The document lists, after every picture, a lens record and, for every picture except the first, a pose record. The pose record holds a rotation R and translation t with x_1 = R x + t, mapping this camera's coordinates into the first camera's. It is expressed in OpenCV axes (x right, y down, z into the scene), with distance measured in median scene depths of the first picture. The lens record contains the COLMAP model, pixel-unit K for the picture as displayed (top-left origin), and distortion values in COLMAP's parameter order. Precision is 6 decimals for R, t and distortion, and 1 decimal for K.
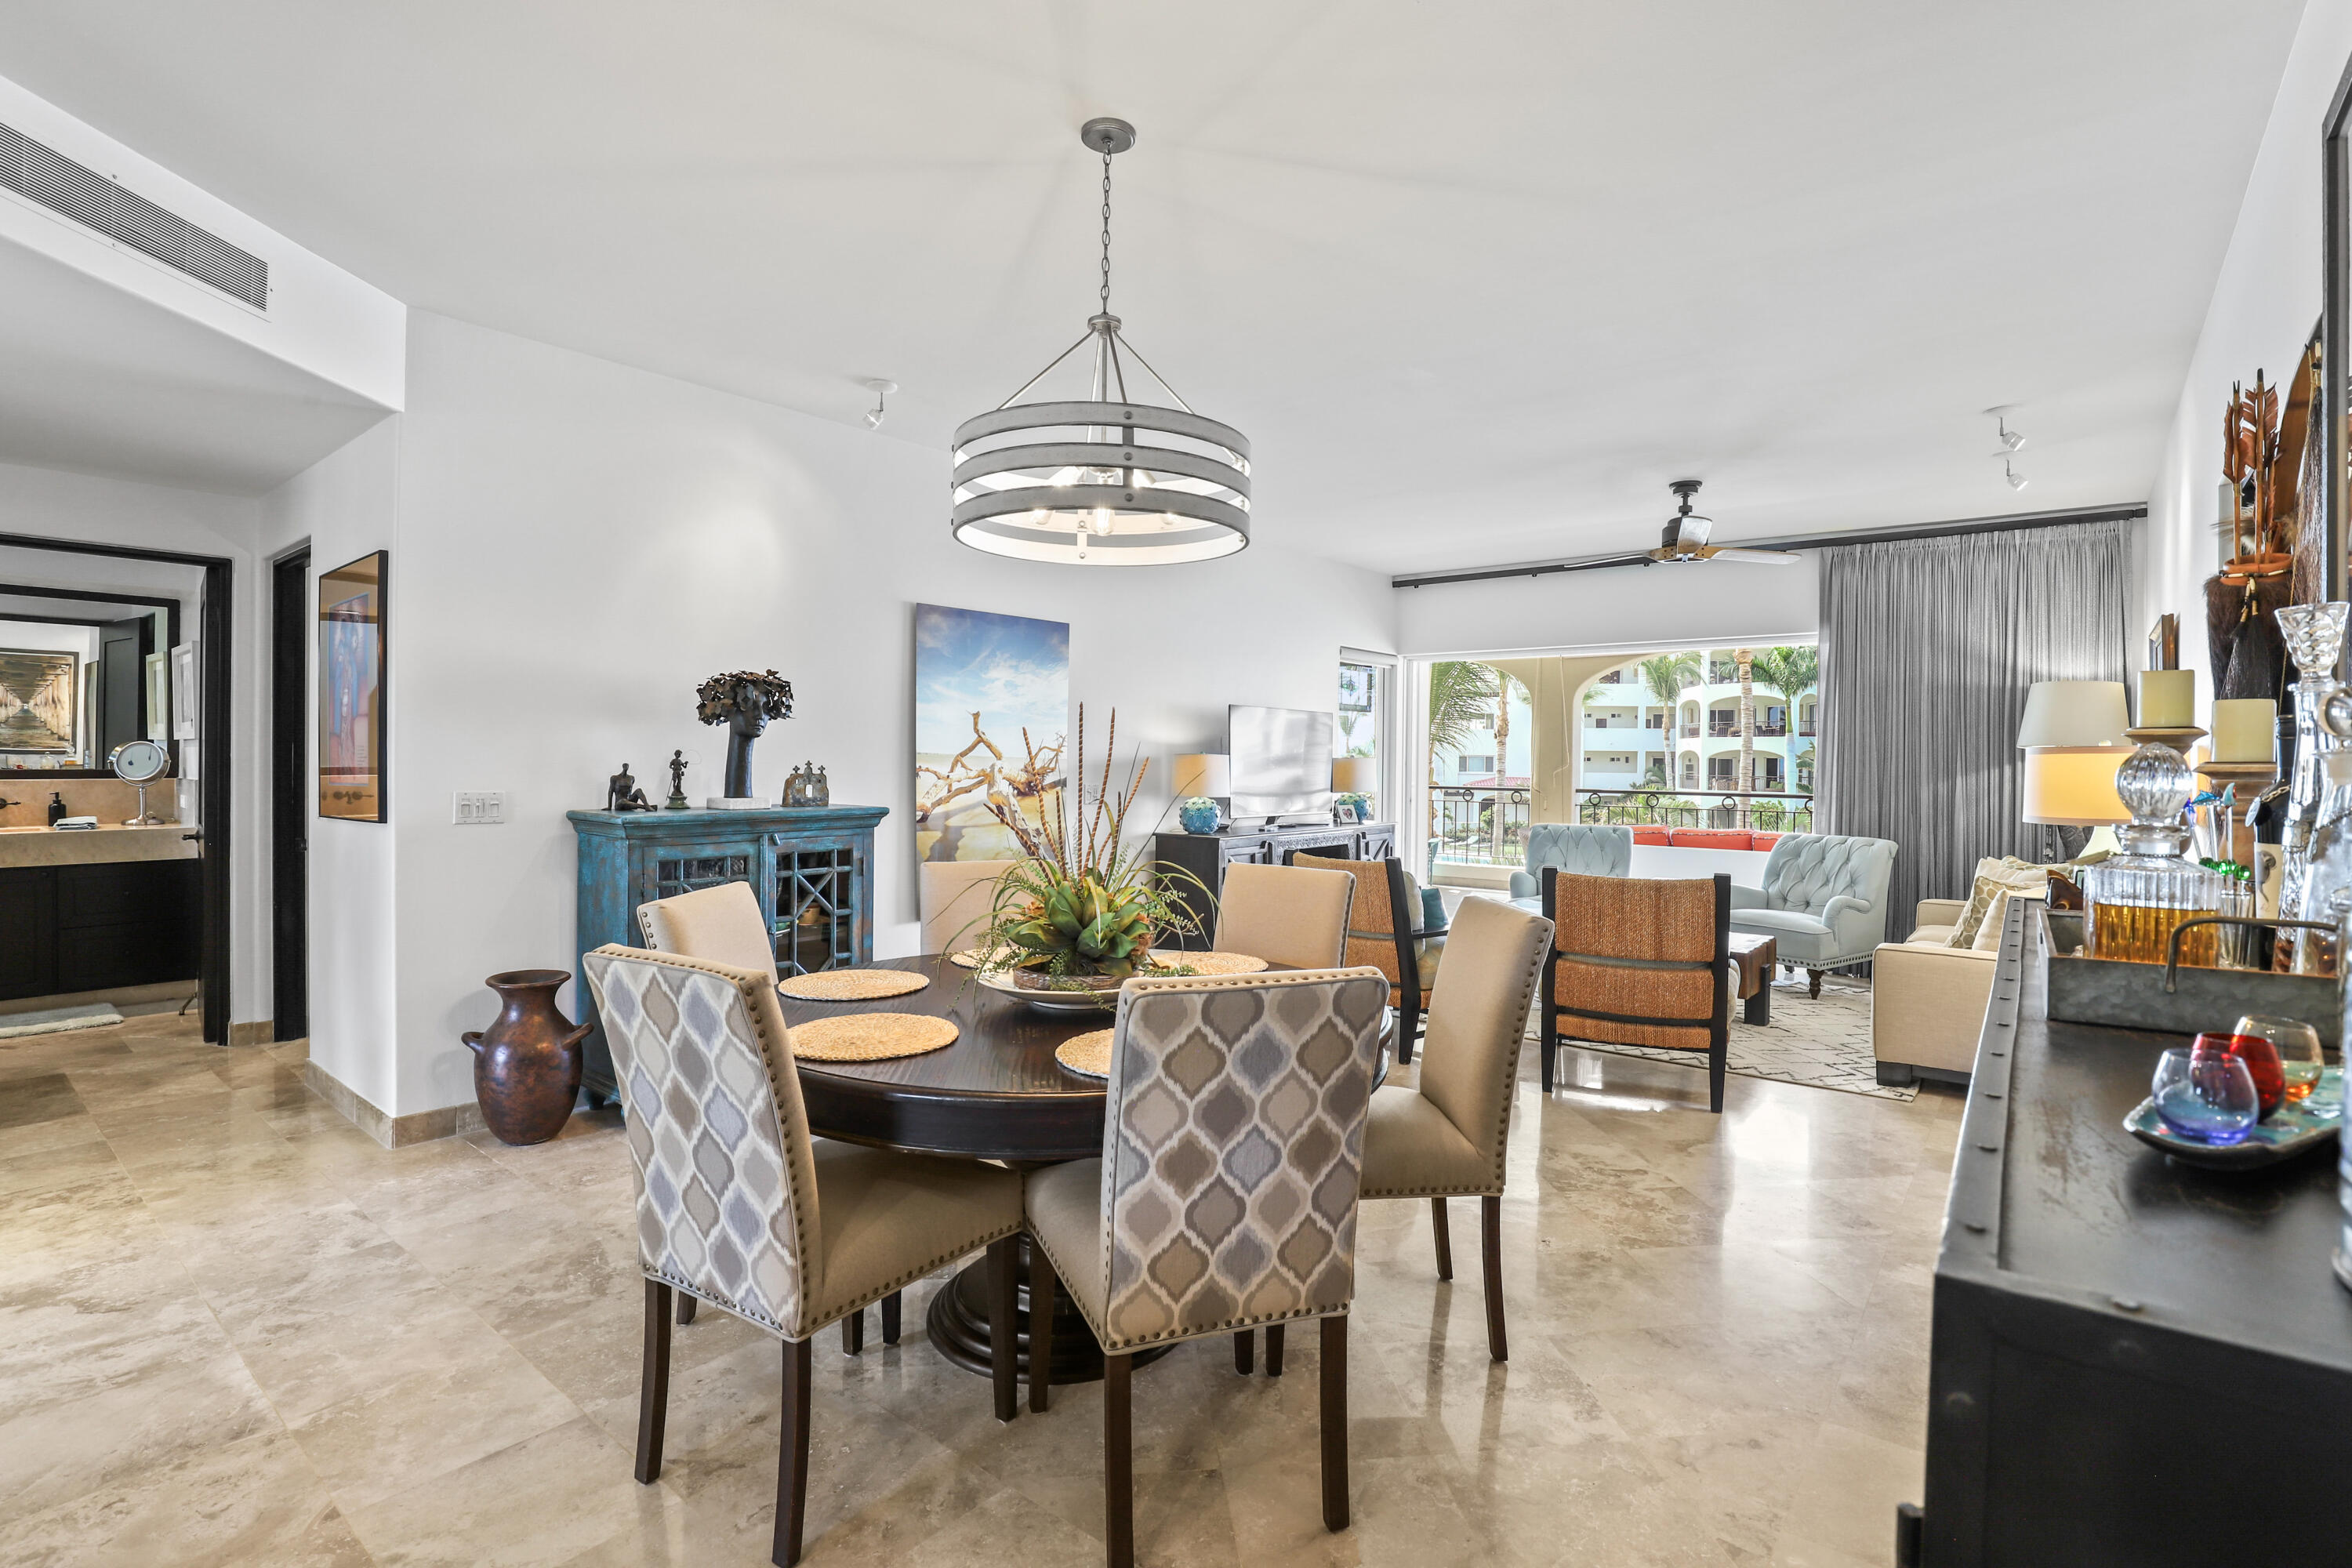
lens RADIAL K [[1117.7, 0, 1174.6], [0, 1117.7, 776.3], [0, 0, 1]] dist [-0.020767, 0.001002]
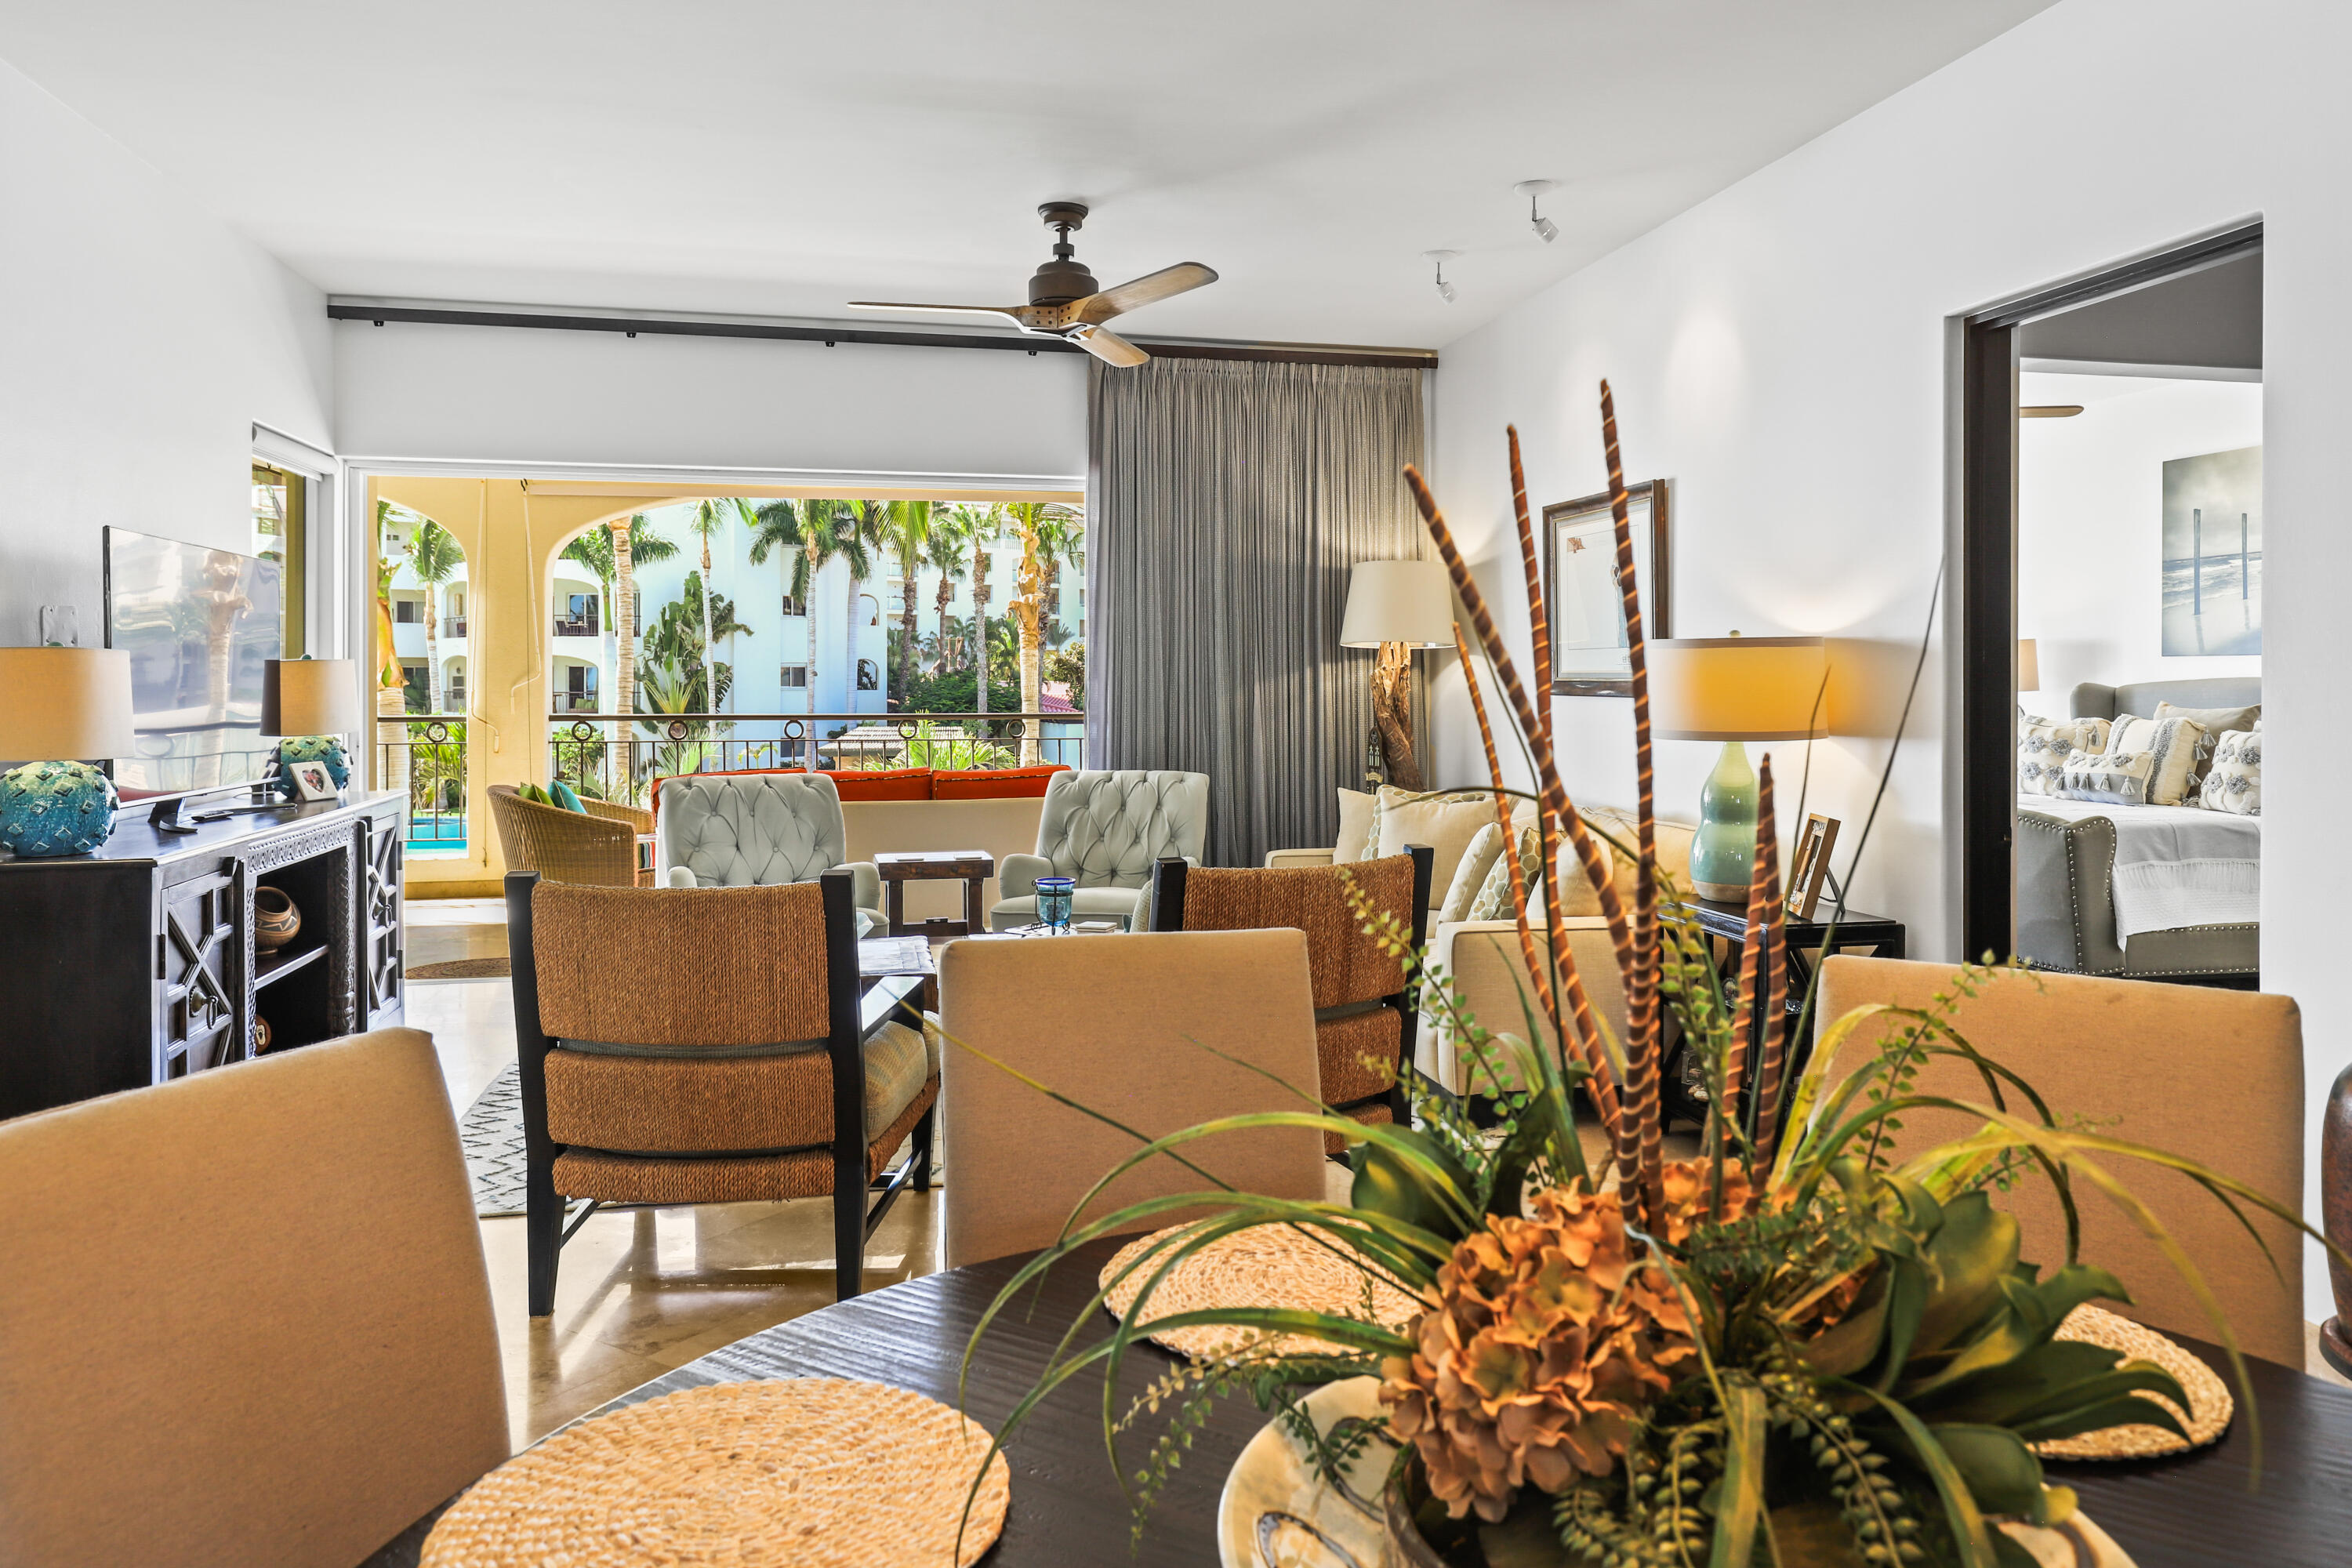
lens RADIAL K [[1596.0, 0, 1170.8], [0, 1596.0, 676.6], [0, 0, 1]] dist [-0.002082, 0.000127]
pose [[0.619176, -0.008322, 0.785208, -0.174021], [0.017623, 0.999839, -0.003299, -0.001416], [-0.785054, 0.015880, 0.619223, 0.365997]]
